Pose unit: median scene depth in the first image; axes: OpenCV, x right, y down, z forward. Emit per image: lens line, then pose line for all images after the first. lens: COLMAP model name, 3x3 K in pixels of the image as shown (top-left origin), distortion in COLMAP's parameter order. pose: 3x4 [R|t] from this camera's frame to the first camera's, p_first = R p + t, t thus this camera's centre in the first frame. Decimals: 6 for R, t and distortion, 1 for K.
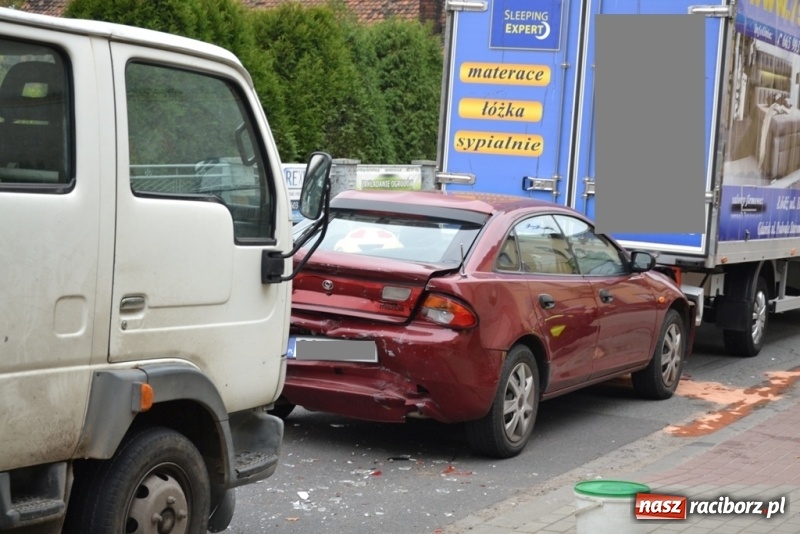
lens RADIAL K [[1689.5, 0, 399.0], [0, 1689.5, 311.2], [0, 0, 1]] dist [-0.142770, 0.106249]
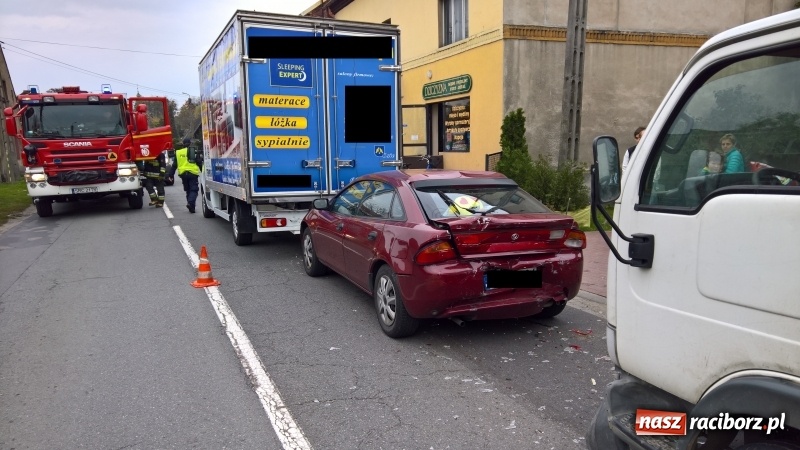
lens RADIAL K [[586.9, 0, 411.5], [0, 586.9, 242.6], [0, 0, 1]] dist [0.047343, -0.067477]
pose [[0.629916, -0.178653, 0.755837, -0.353516], [0.119175, 0.983893, 0.133237, -0.064936], [-0.767465, 0.006149, 0.641061, 0.527368]]
